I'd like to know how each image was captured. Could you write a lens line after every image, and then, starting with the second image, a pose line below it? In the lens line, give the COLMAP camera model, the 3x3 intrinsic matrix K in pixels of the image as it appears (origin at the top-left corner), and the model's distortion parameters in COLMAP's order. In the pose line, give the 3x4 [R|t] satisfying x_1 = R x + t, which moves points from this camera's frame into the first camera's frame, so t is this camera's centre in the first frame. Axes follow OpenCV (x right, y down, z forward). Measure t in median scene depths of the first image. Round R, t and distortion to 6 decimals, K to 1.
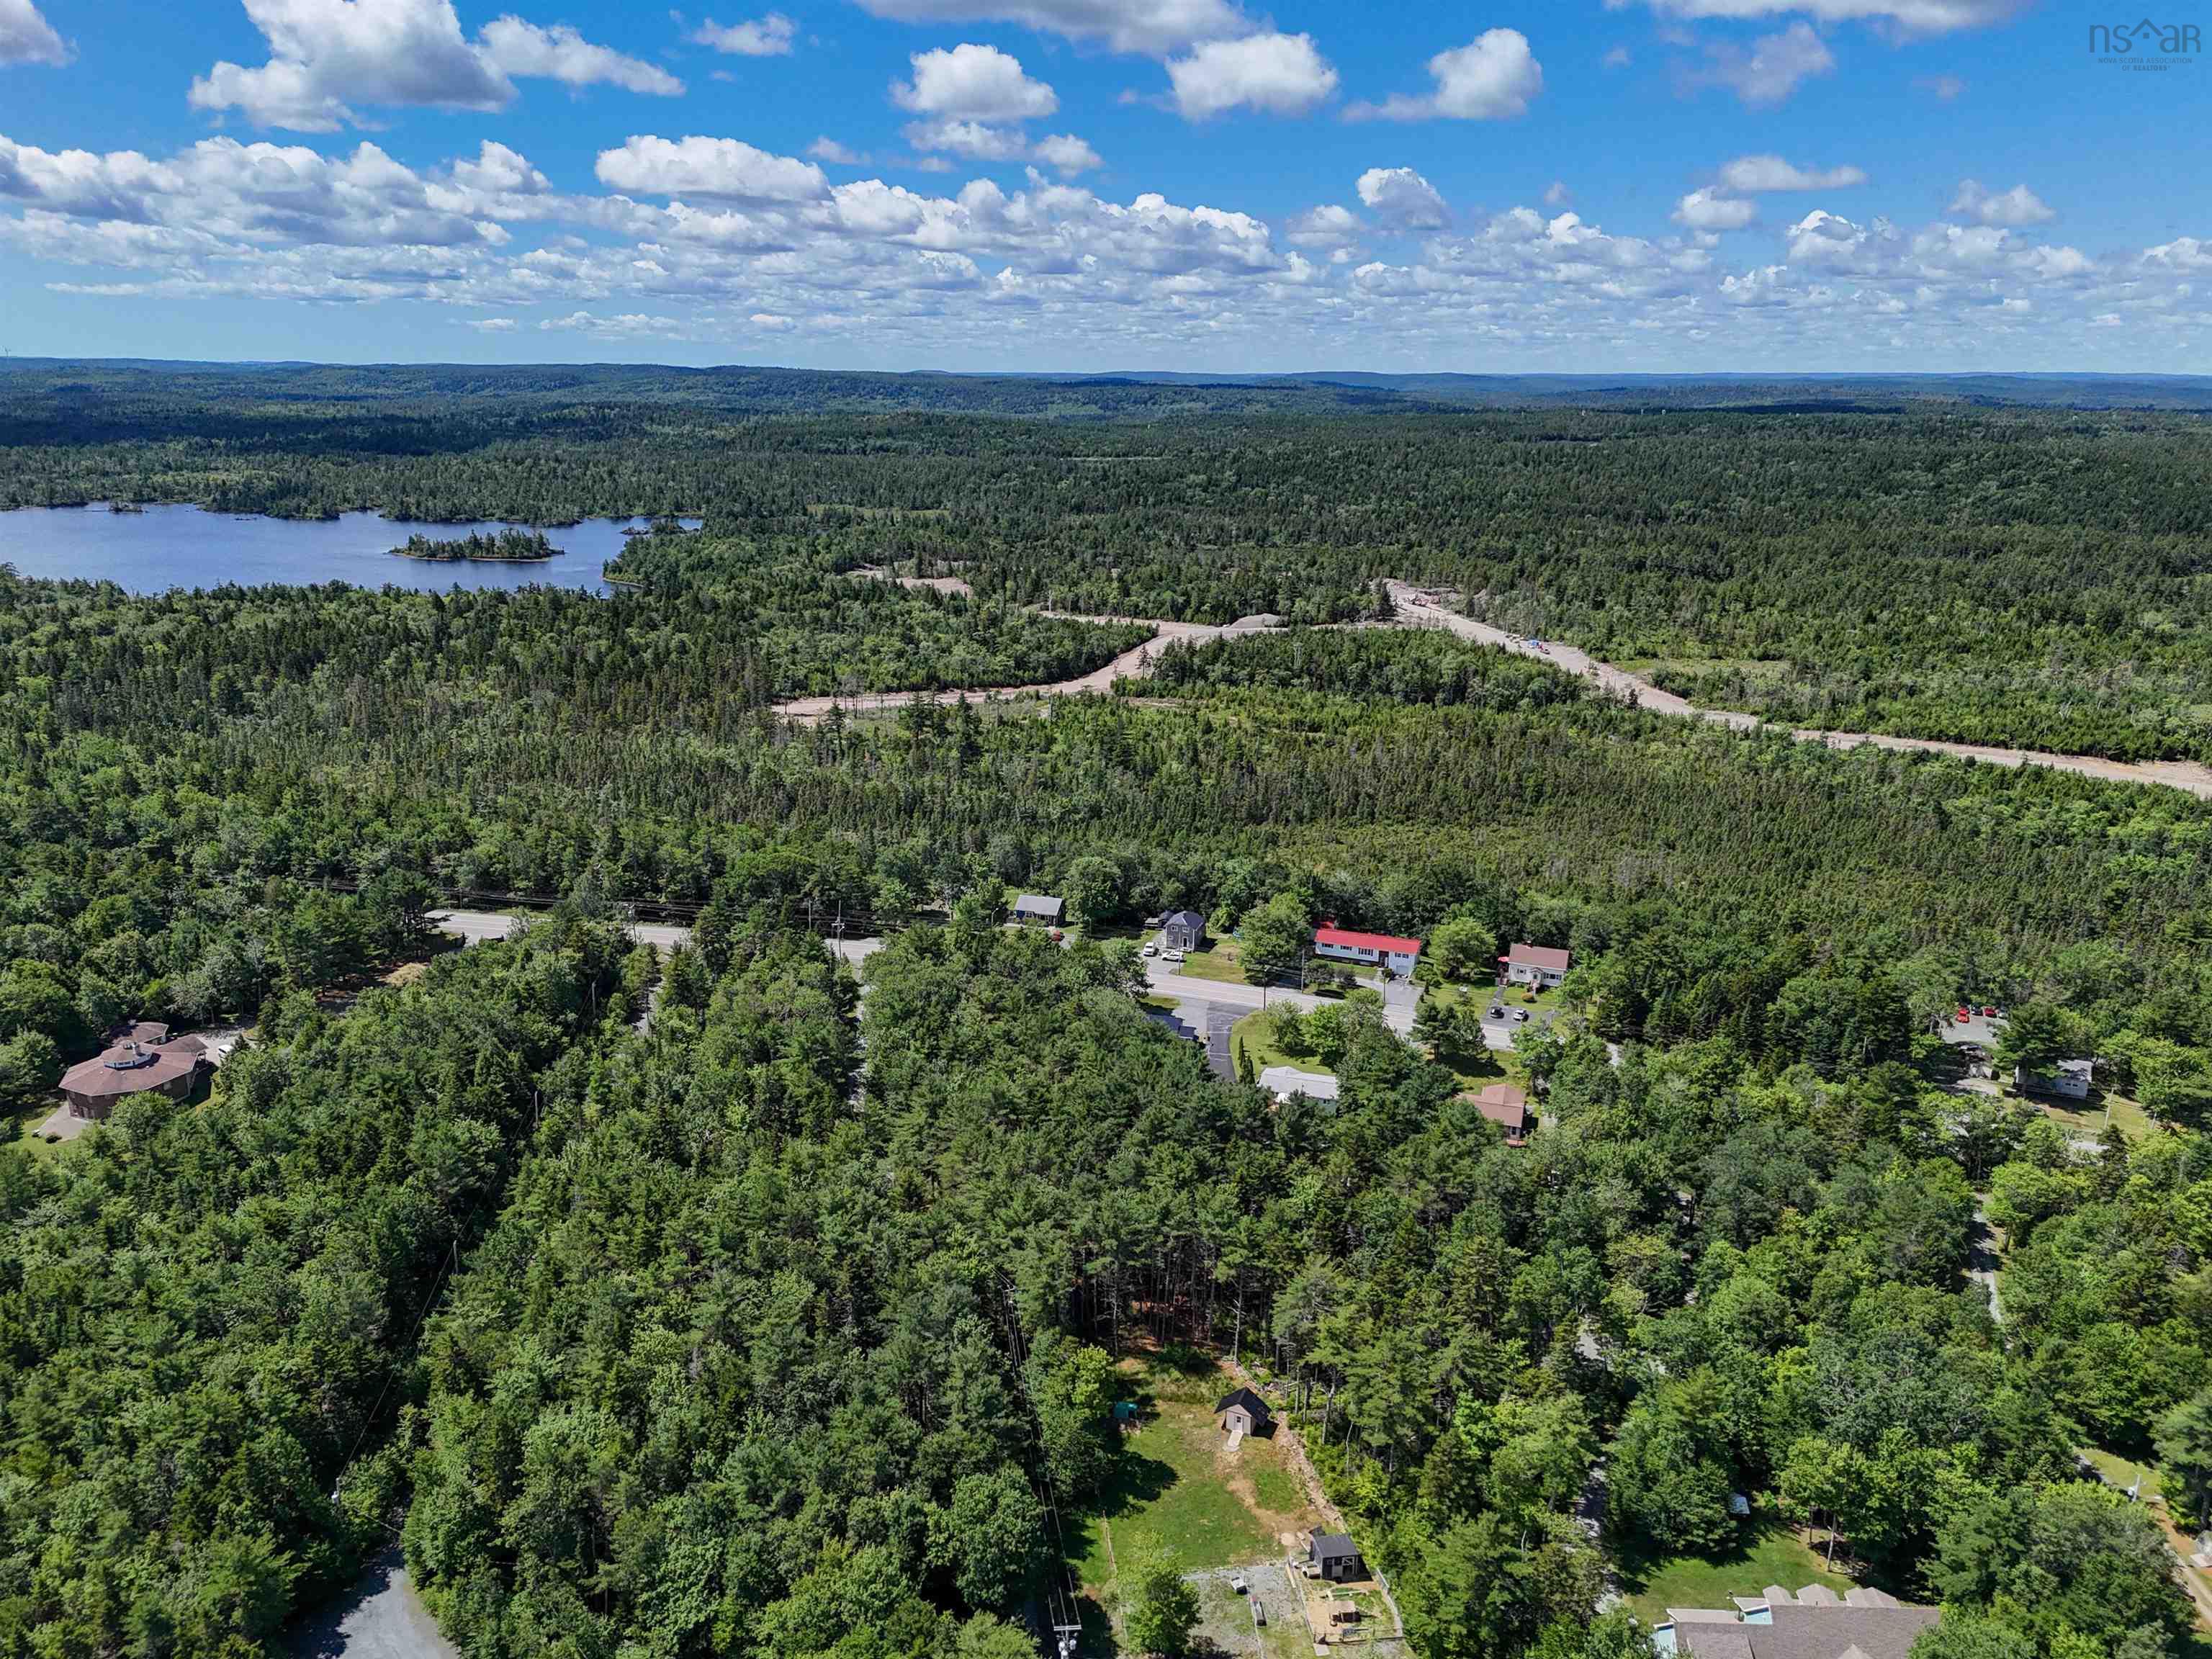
lens RADIAL K [[1625.3, 0, 1108.1], [0, 1625.3, 834.7], [0, 0, 1]] dist [0.073597, -0.069330]
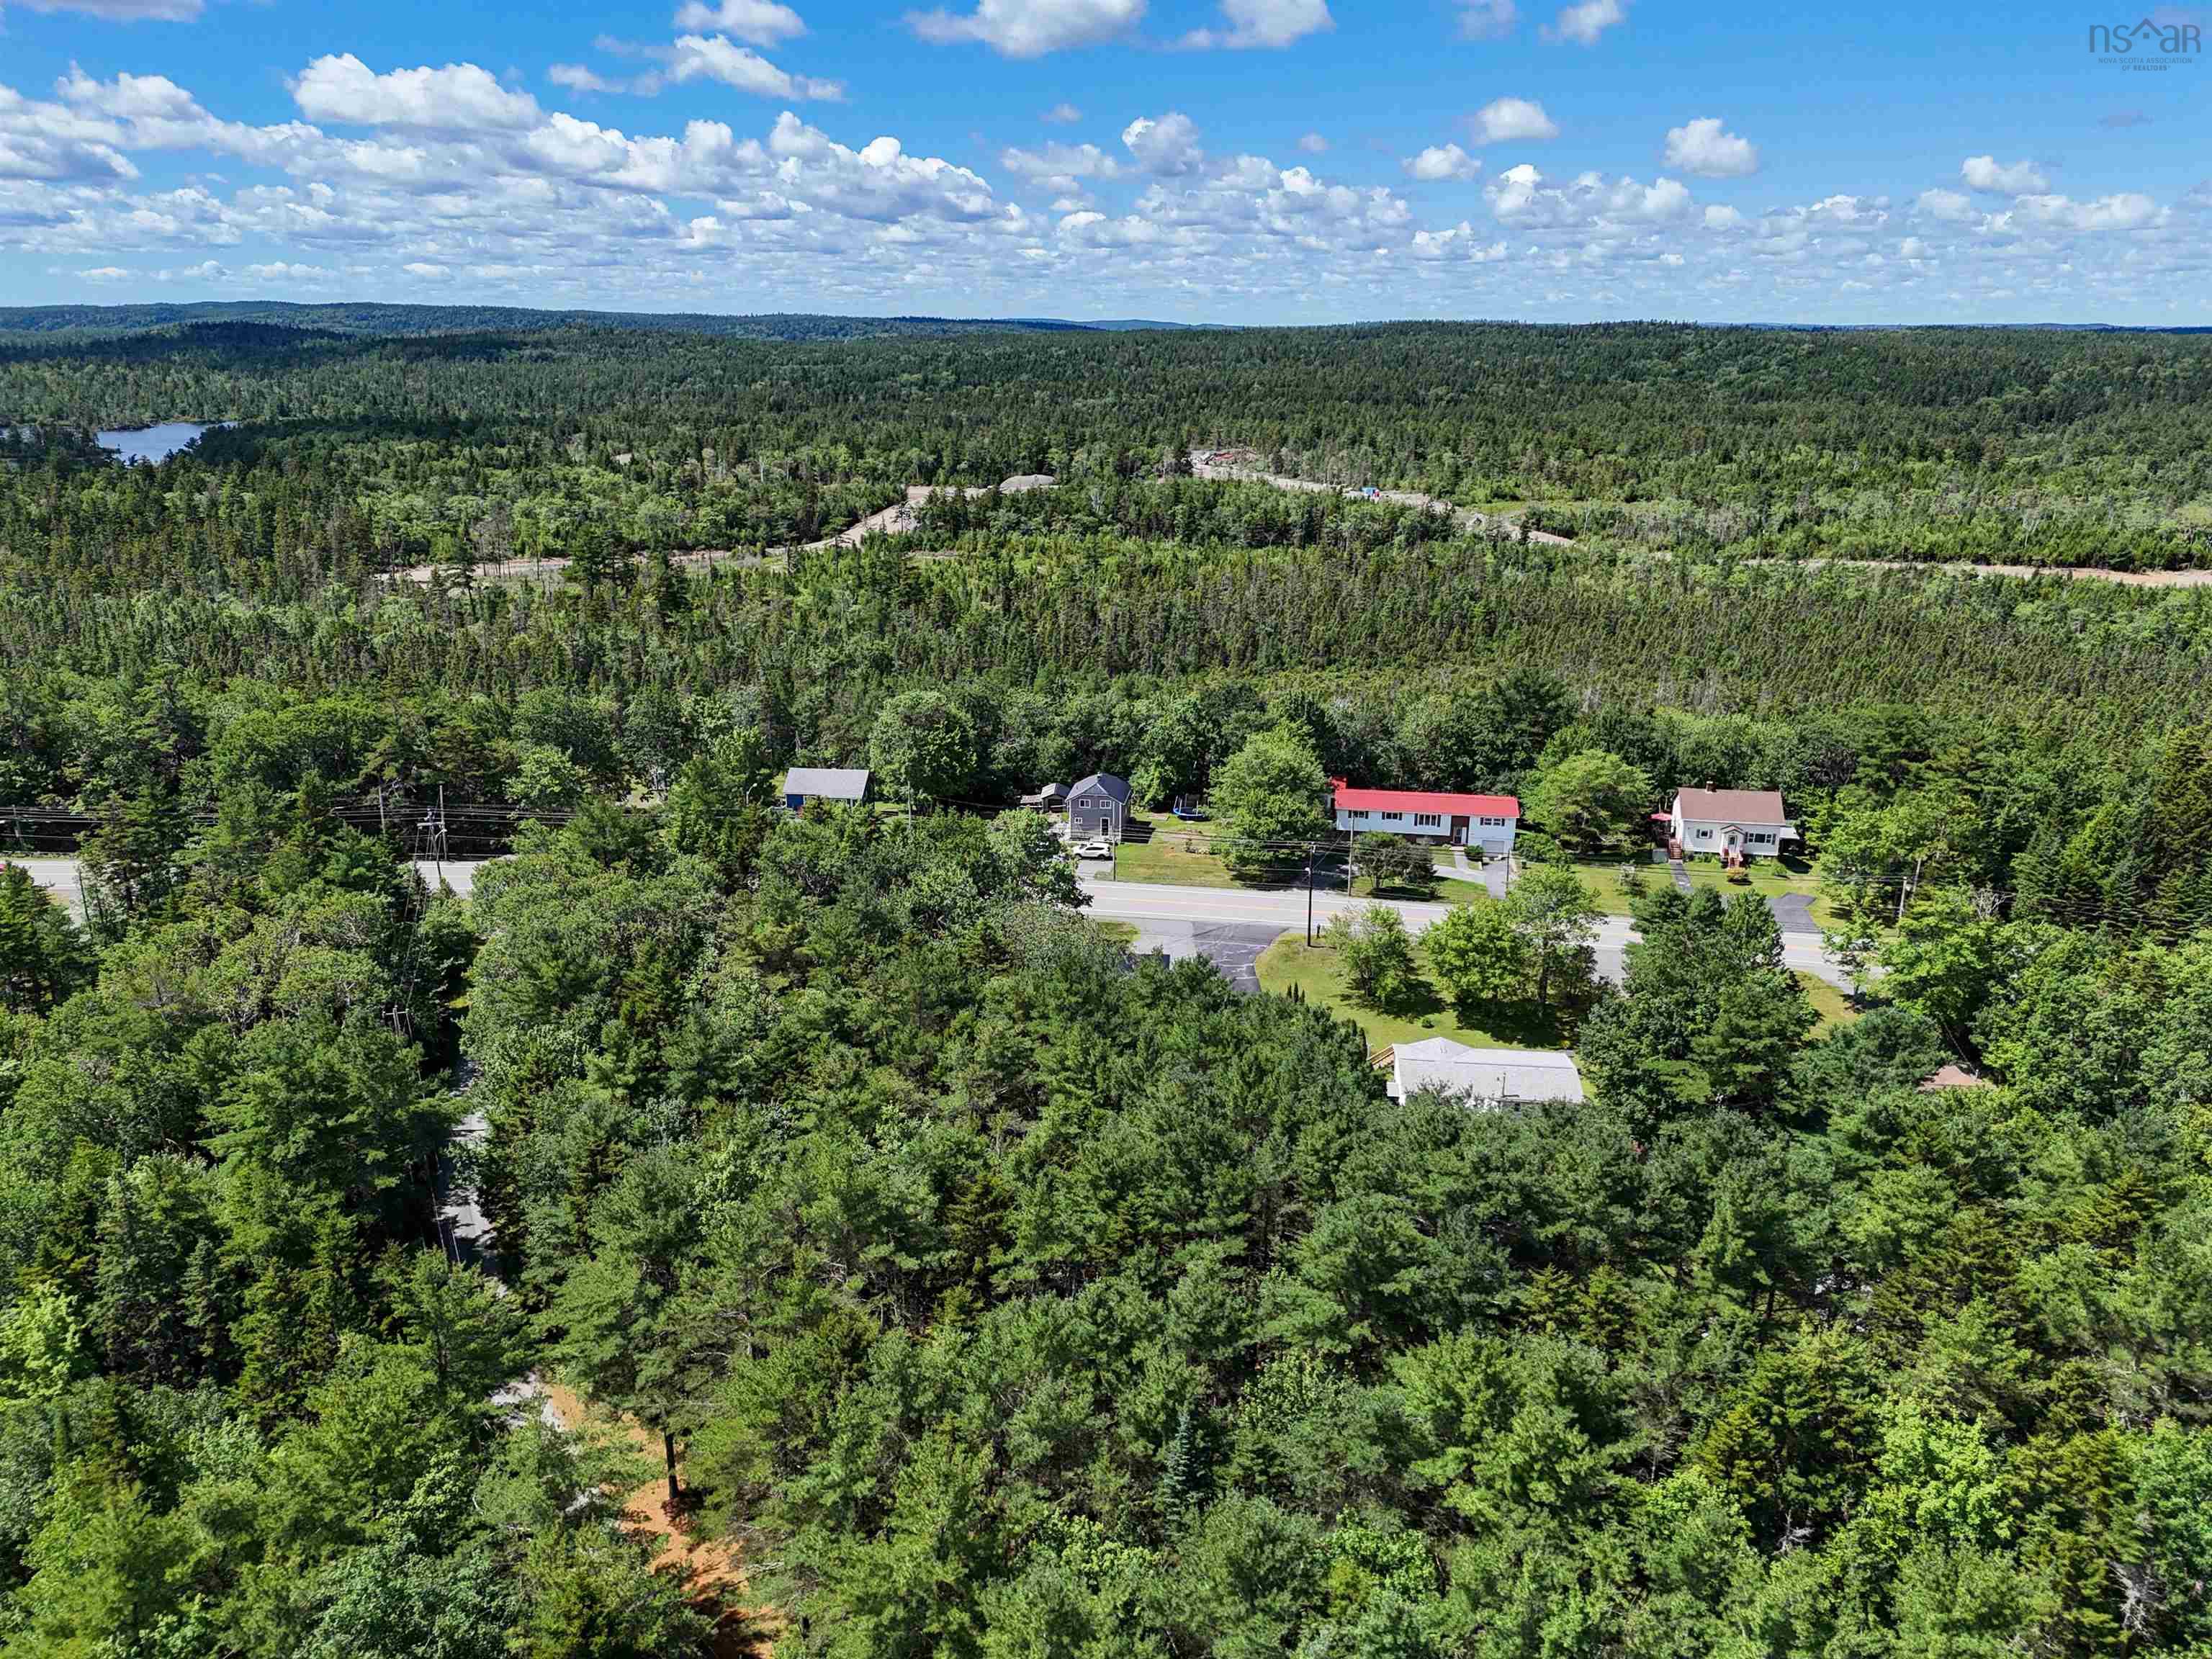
lens RADIAL K [[1625.3, 0, 1112.2], [0, 1625.3, 831.2], [0, 0, 1]] dist [0.073597, -0.069330]
pose [[0.982547, -0.060087, 0.176041, -0.028210], [0.056118, 0.998047, 0.027444, 0.030904], [-0.177346, -0.017087, 0.984000, 0.264405]]
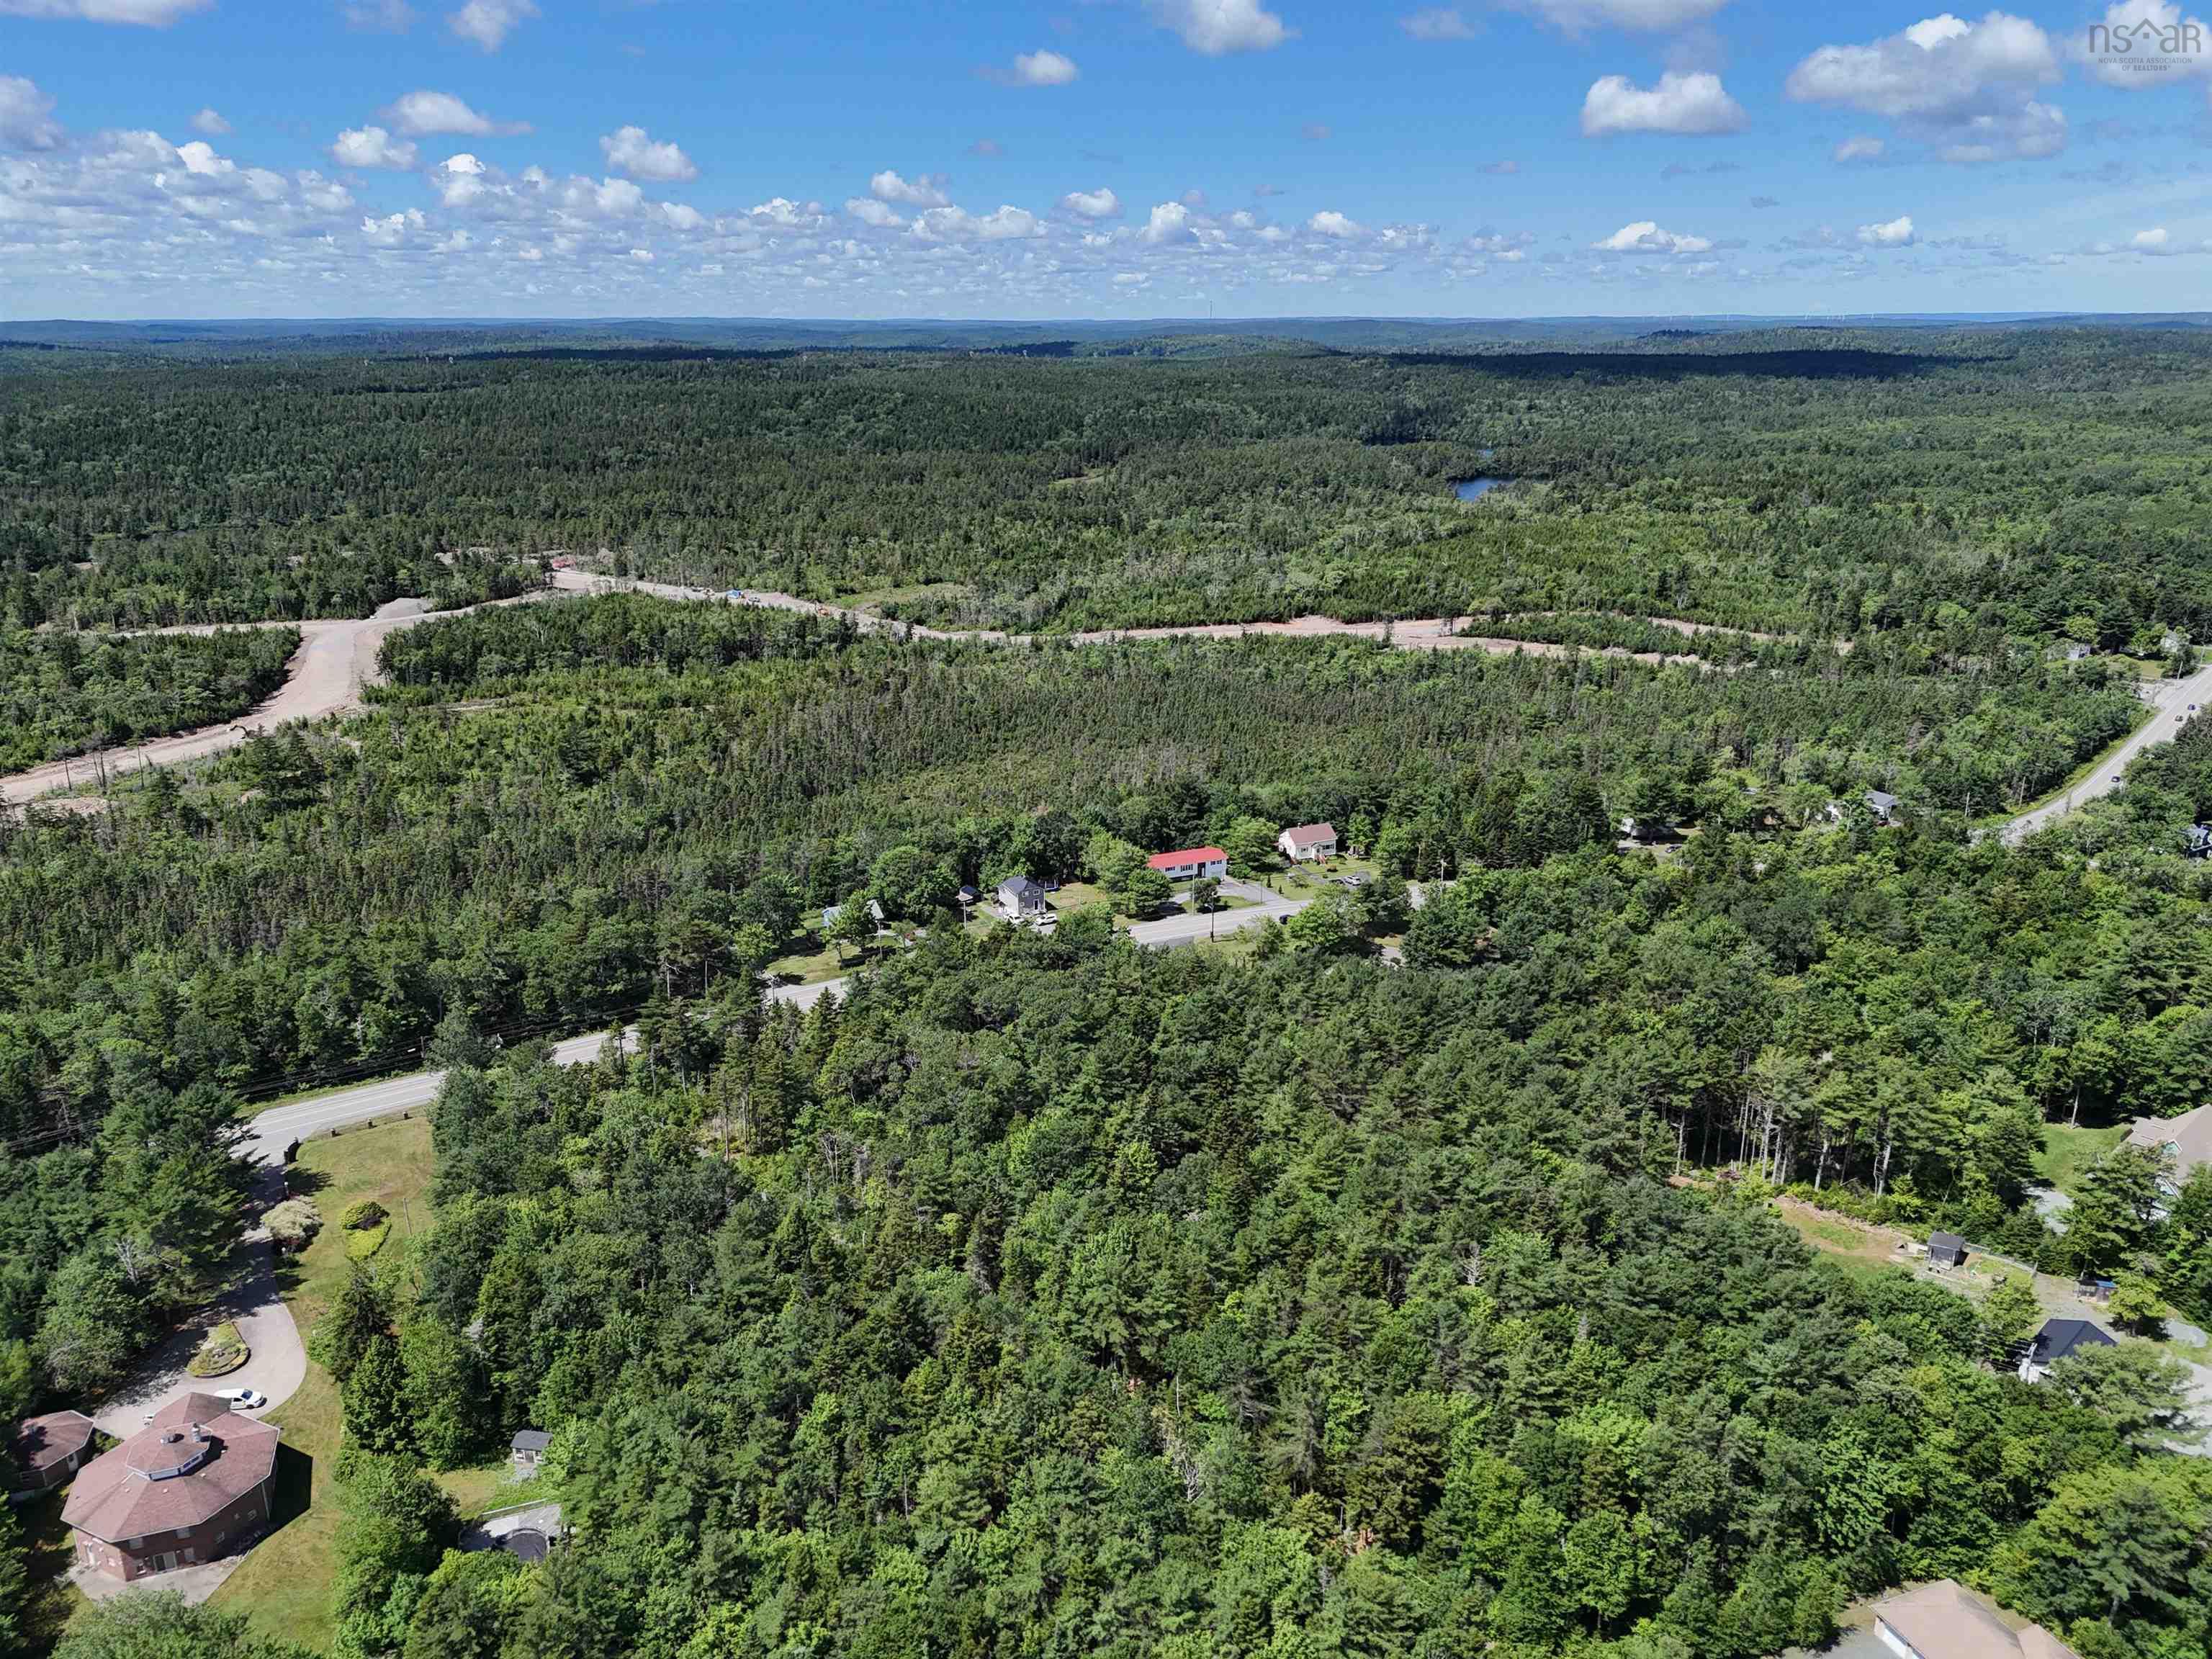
lens RADIAL K [[1625.3, 0, 1113.8], [0, 1625.3, 834.6], [0, 0, 1]] dist [0.073597, -0.069330]
pose [[0.724042, -0.221811, 0.653117, -0.323502], [0.202174, 0.973541, 0.106504, -0.041304], [-0.659460, 0.054930, 0.749730, 0.133592]]
